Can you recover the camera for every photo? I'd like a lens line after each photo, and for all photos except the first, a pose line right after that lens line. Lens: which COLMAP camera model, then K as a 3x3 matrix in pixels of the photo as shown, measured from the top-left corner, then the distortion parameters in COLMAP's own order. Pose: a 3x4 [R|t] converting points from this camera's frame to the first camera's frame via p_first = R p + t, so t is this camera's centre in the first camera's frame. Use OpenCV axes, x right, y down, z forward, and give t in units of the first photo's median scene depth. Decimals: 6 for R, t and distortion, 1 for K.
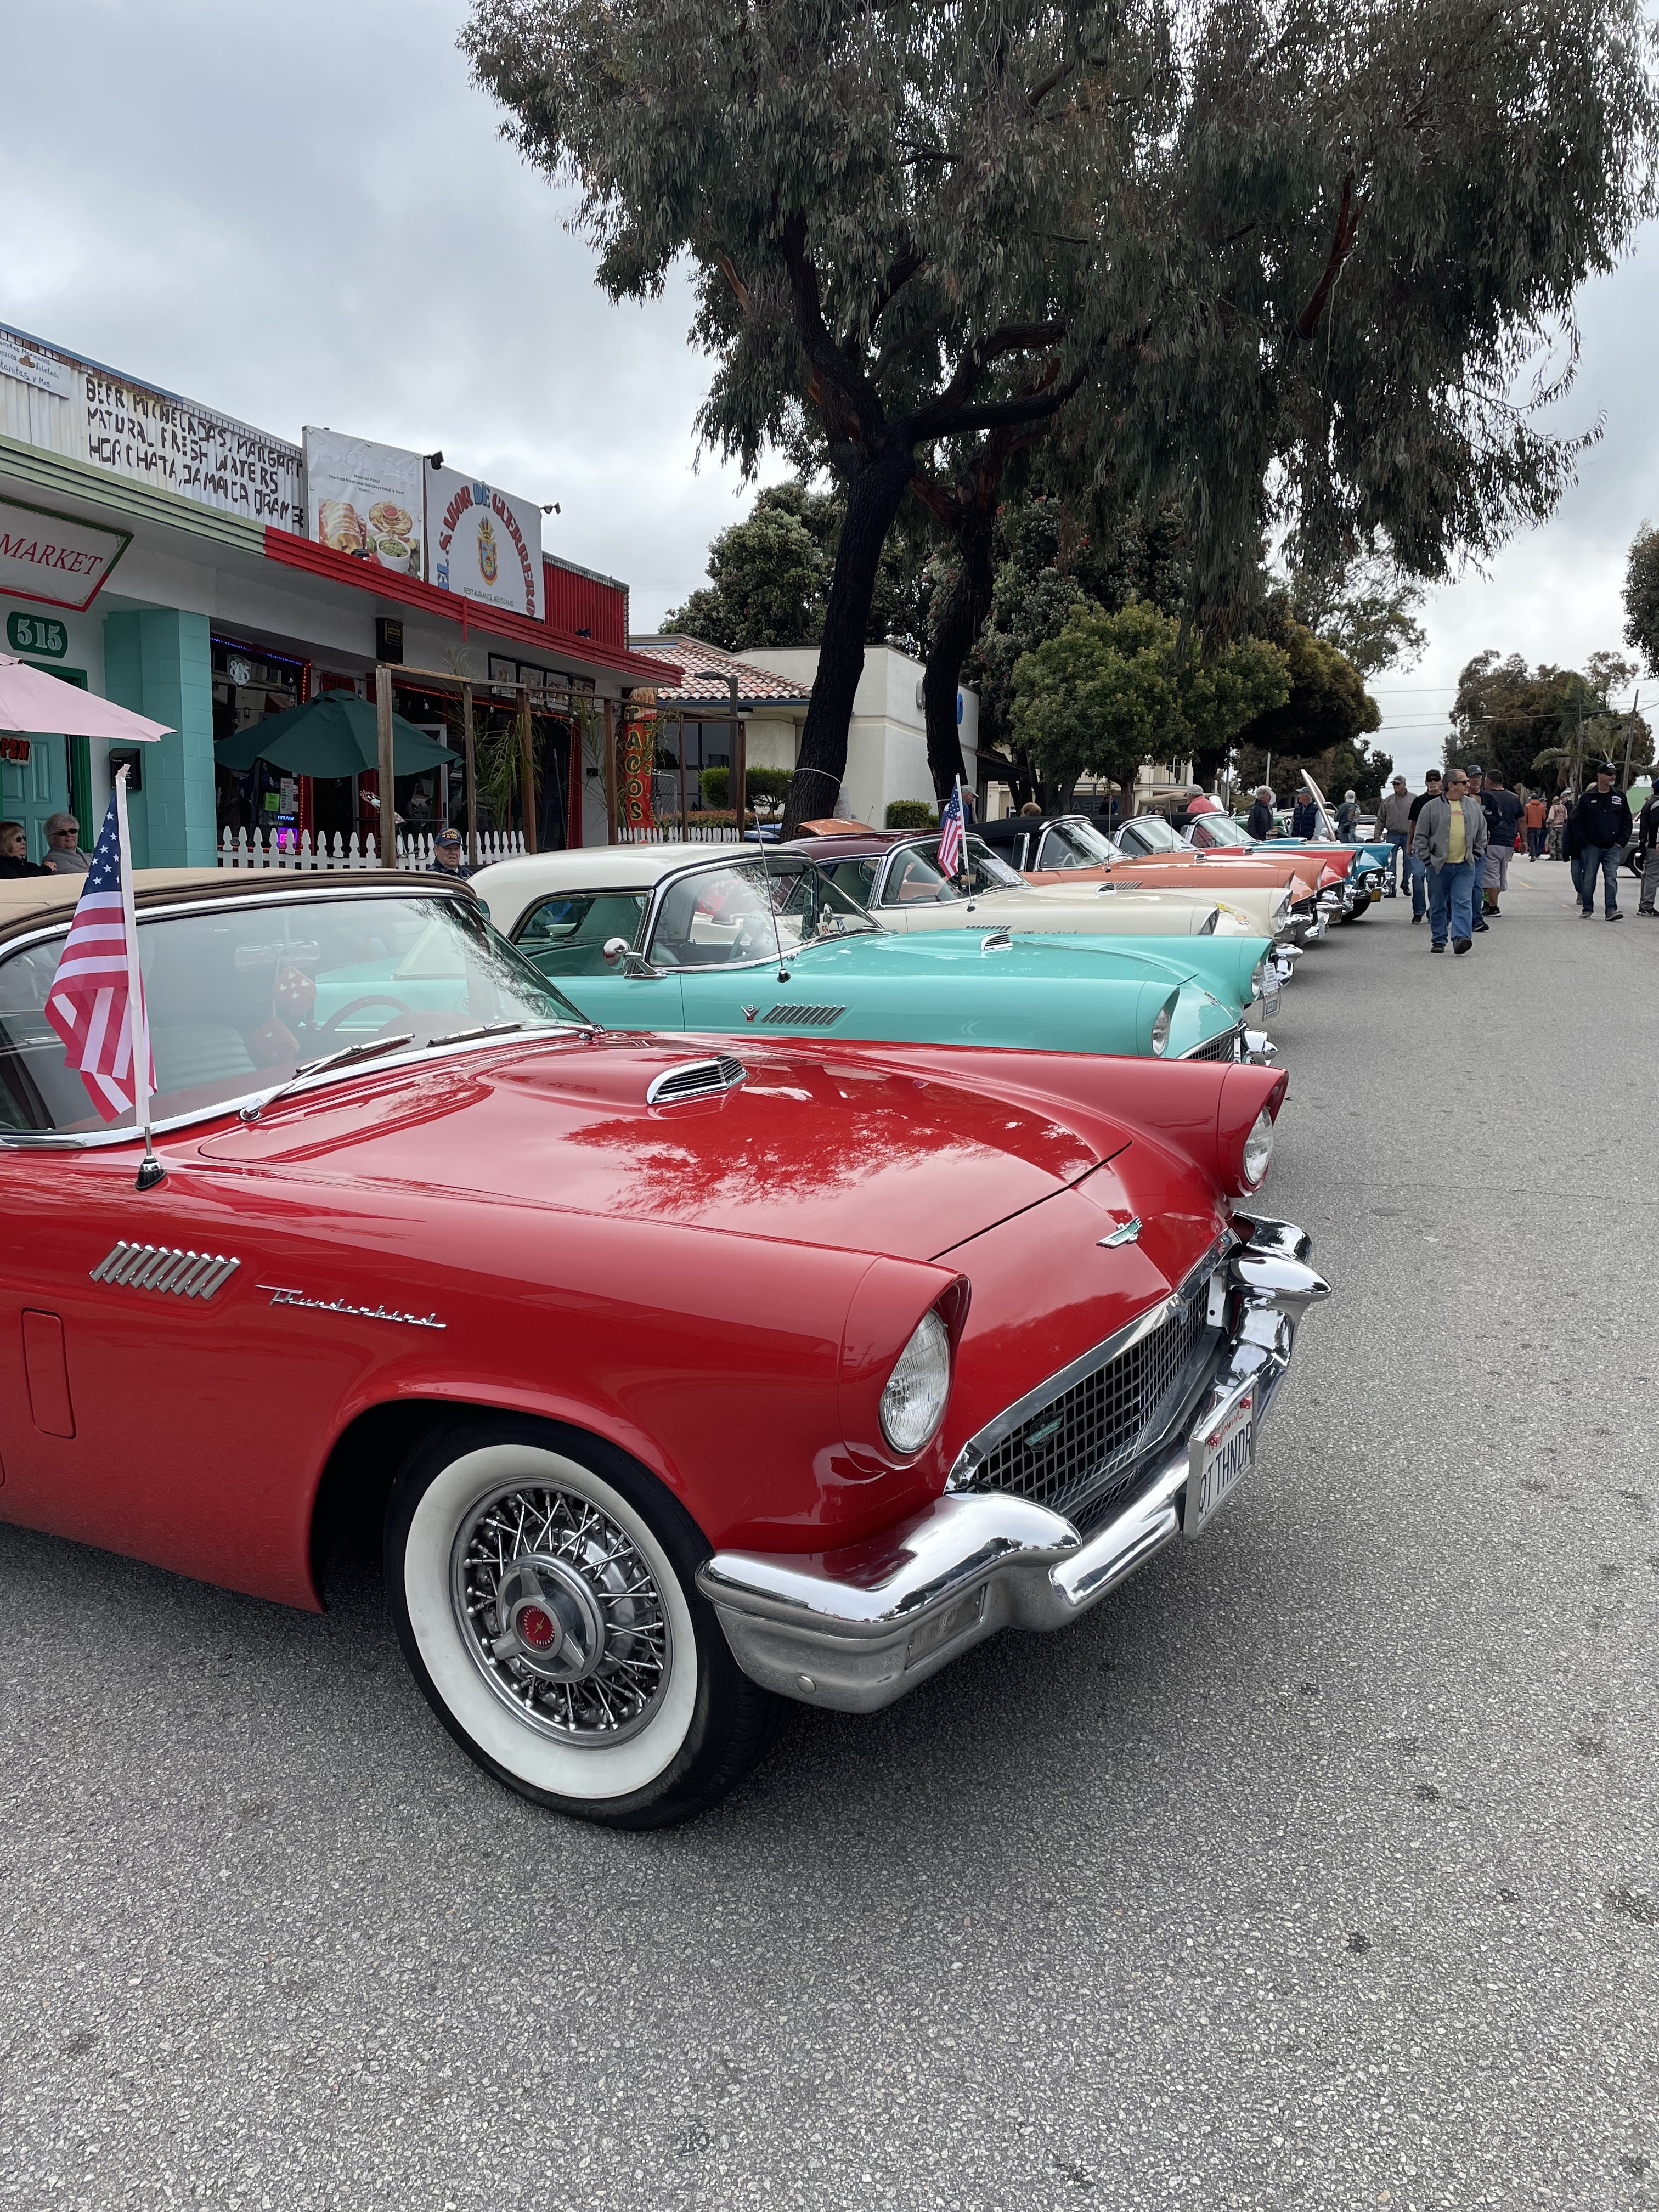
lens RADIAL K [[1665.2, 0, 832.1], [0, 1665.2, 1094.4], [0, 0, 1]] dist [0.083373, -0.097056]
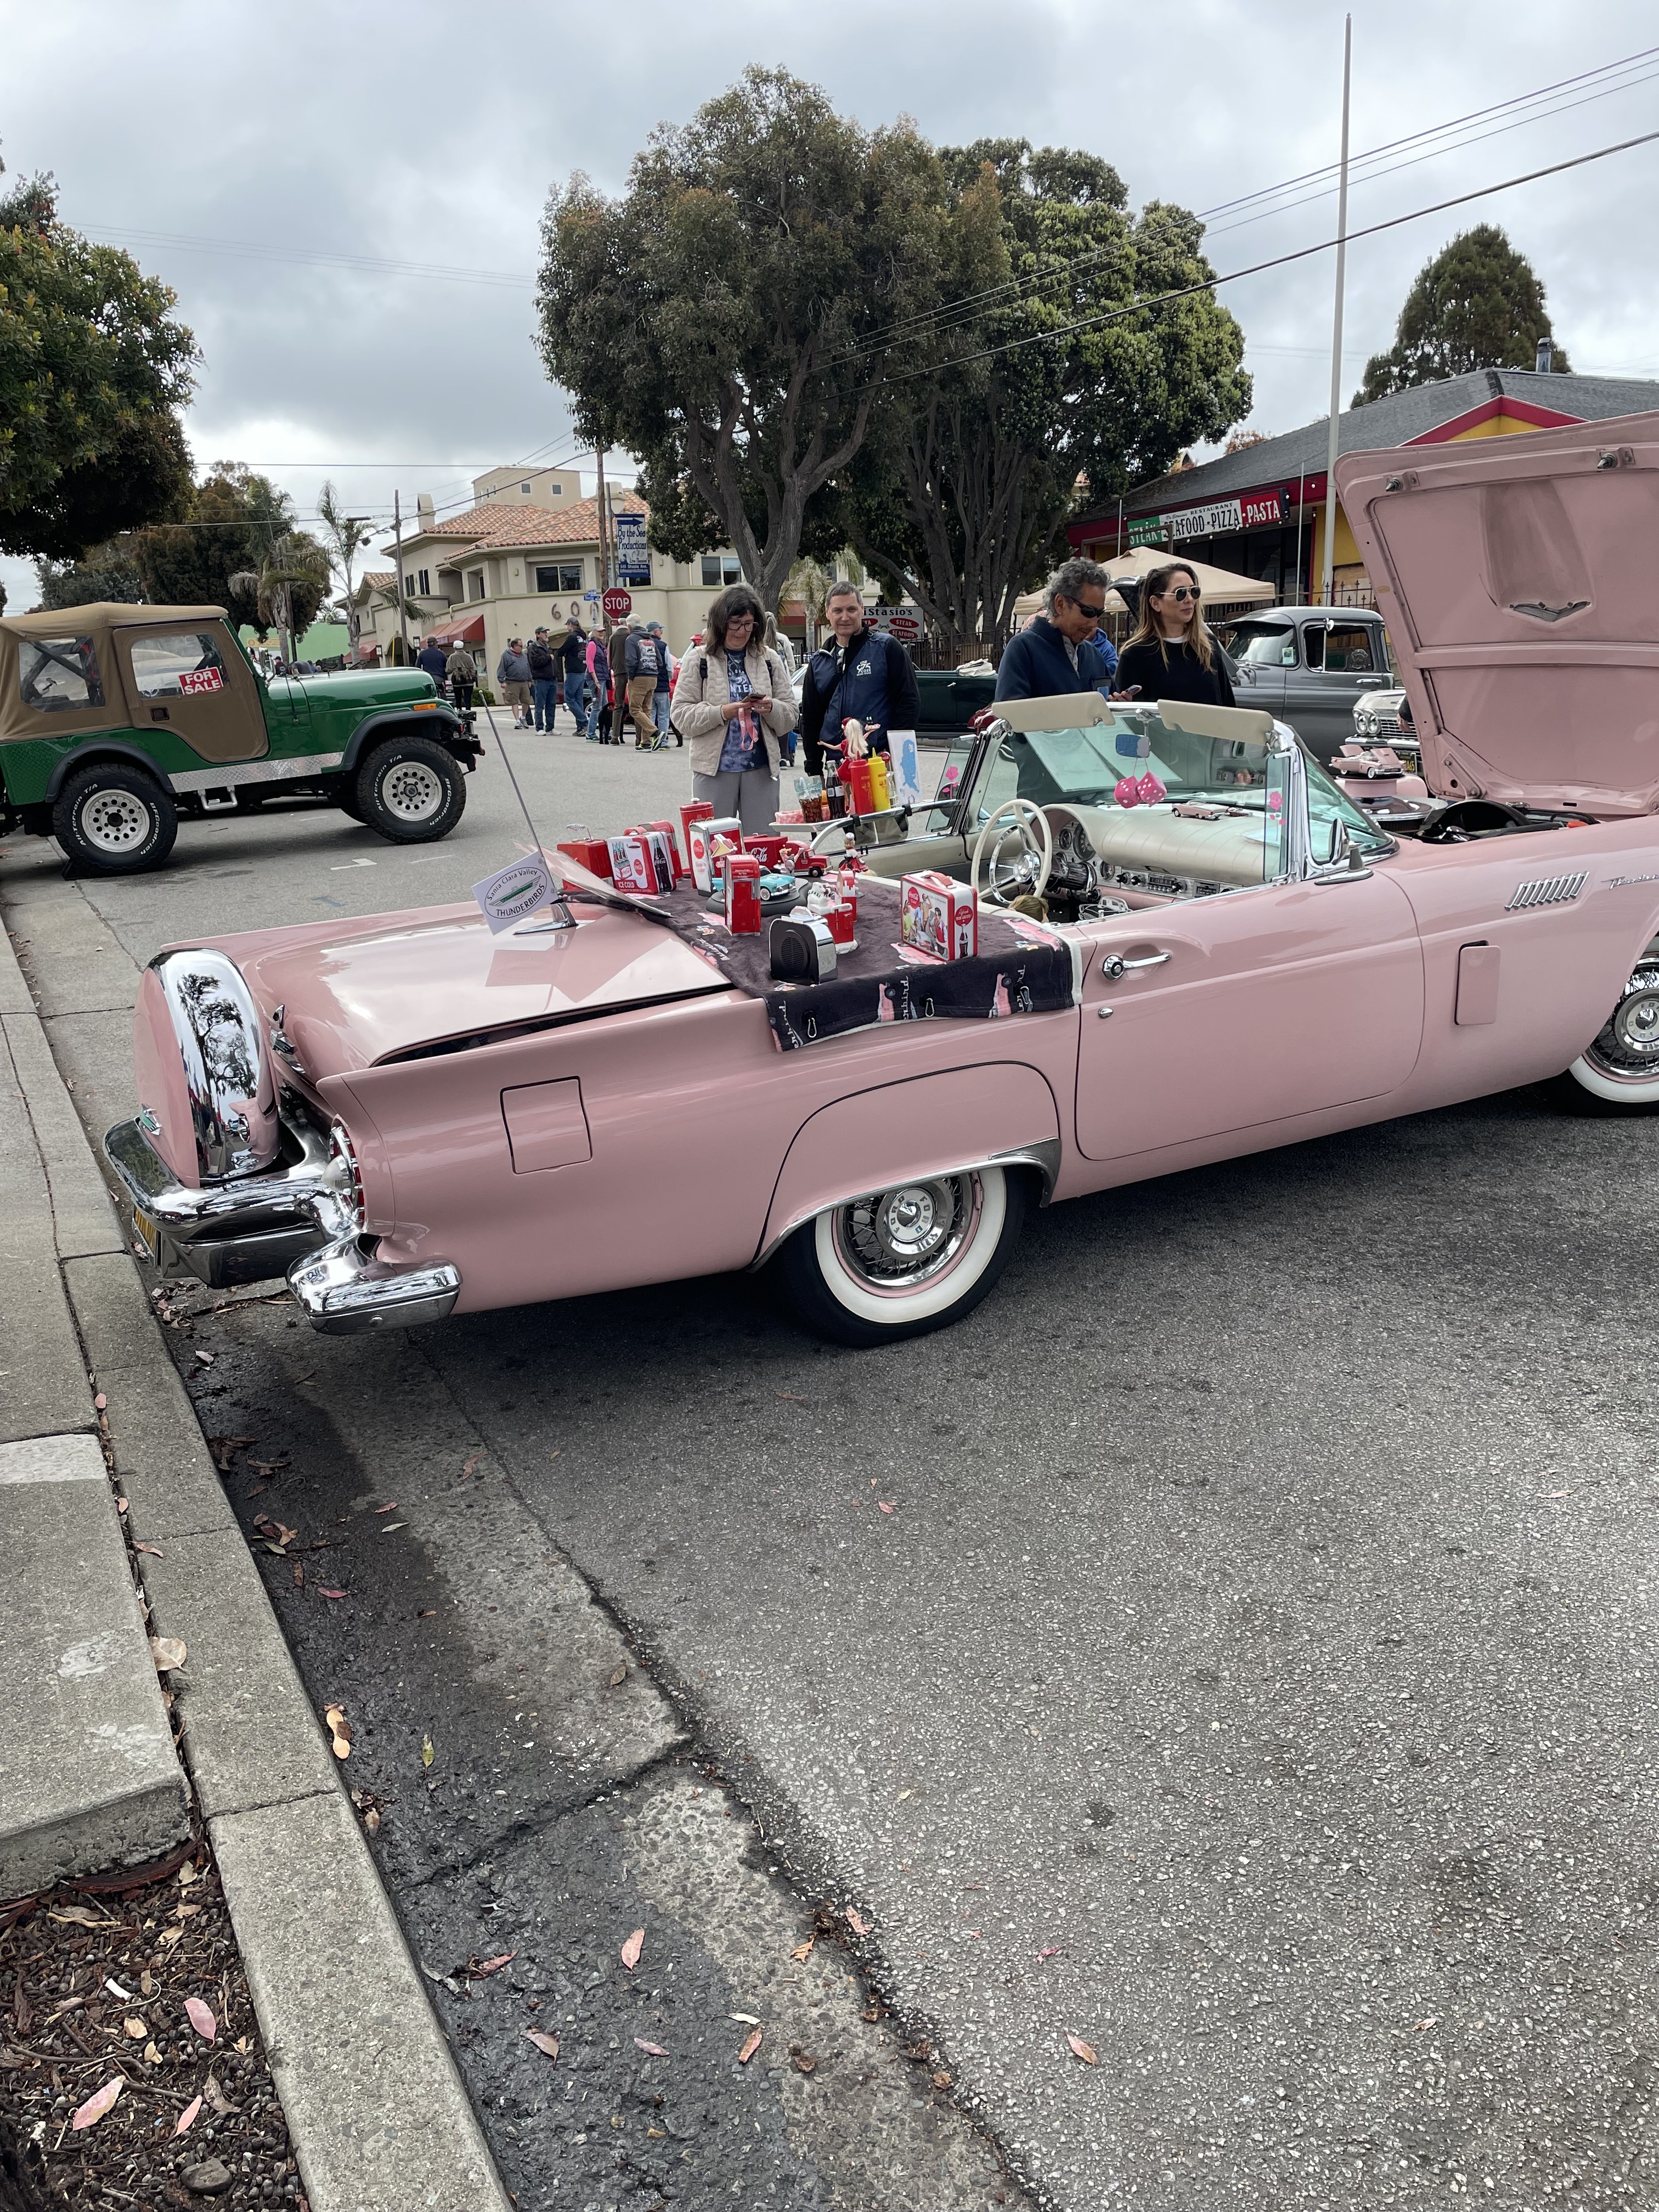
lens RADIAL K [[1665.2, 0, 827.2], [0, 1665.2, 1122.3], [0, 0, 1]] dist [0.083373, -0.097056]
pose [[0.700539, -0.211070, 0.681685, 0.240948], [0.138504, 0.977308, 0.160270, -0.519652], [-0.700044, -0.017859, 0.713876, 3.018911]]
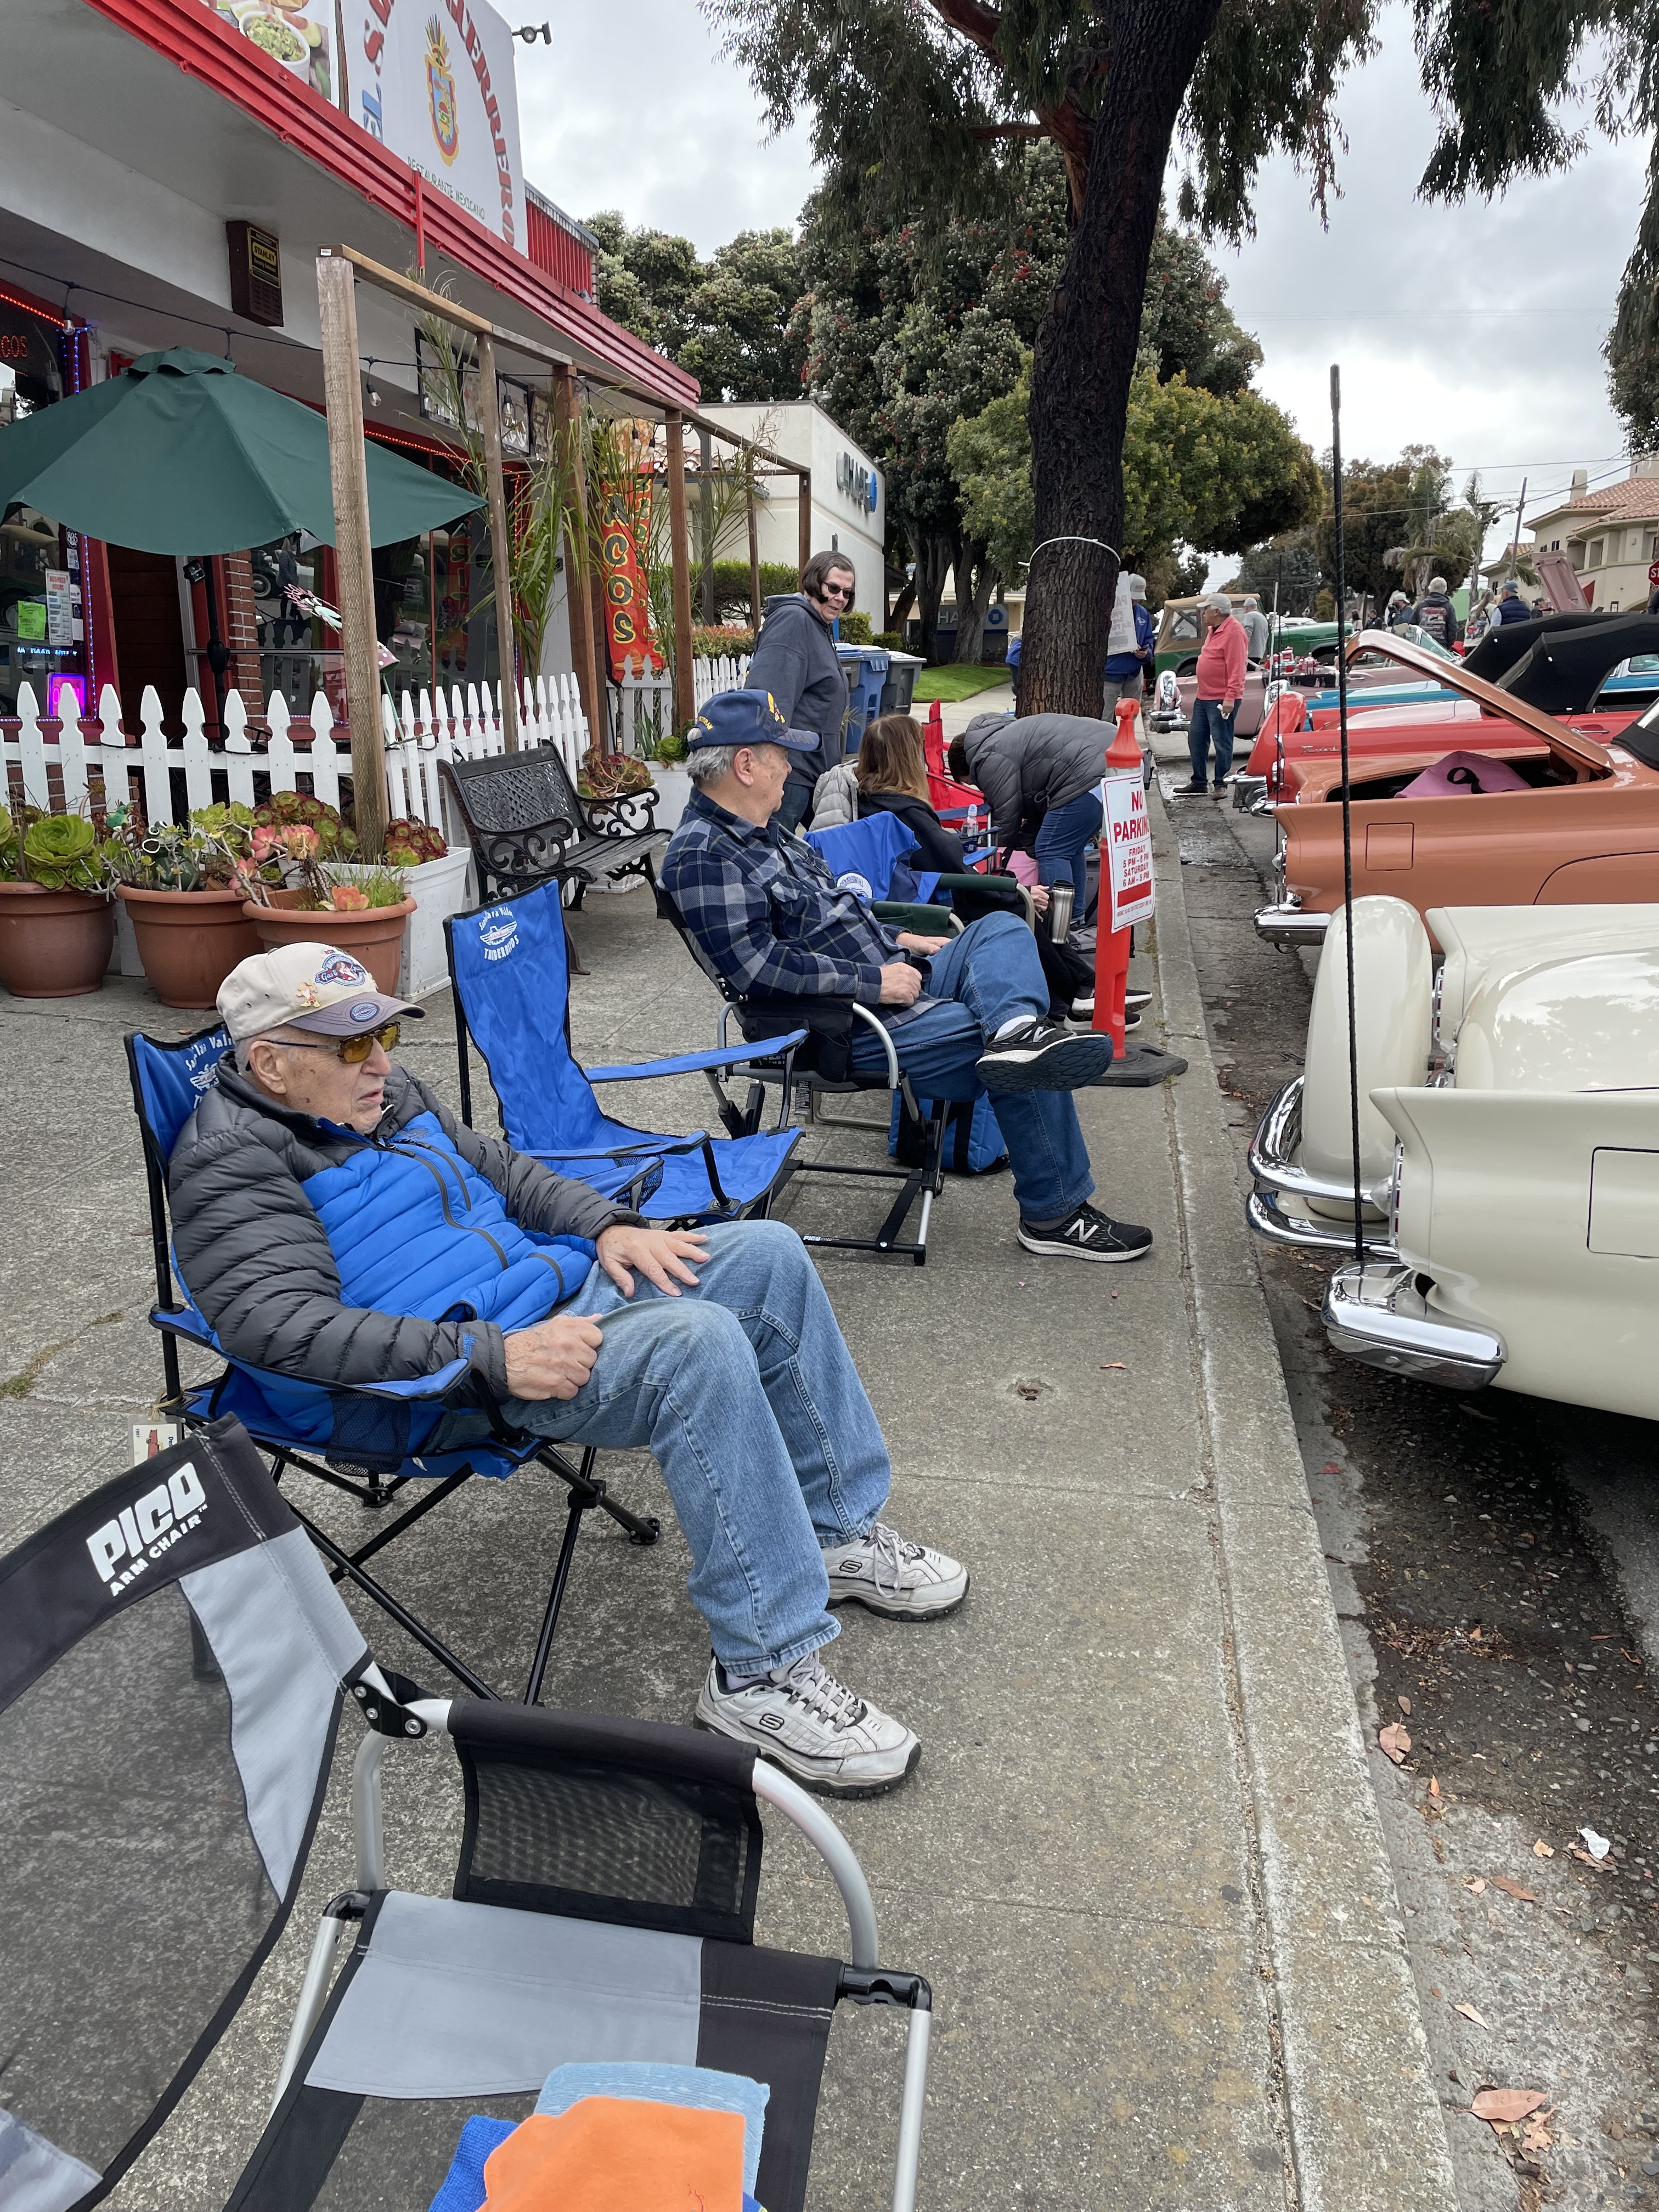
lens RADIAL K [[1665.2, 0, 811.9], [0, 1665.2, 1095.6], [0, 0, 1]] dist [0.083373, -0.097056]
pose [[0.990983, -0.050334, 0.124174, -0.400152], [0.037034, 0.993549, 0.107187, -0.183927], [-0.128768, -0.101622, 0.986454, 1.073856]]
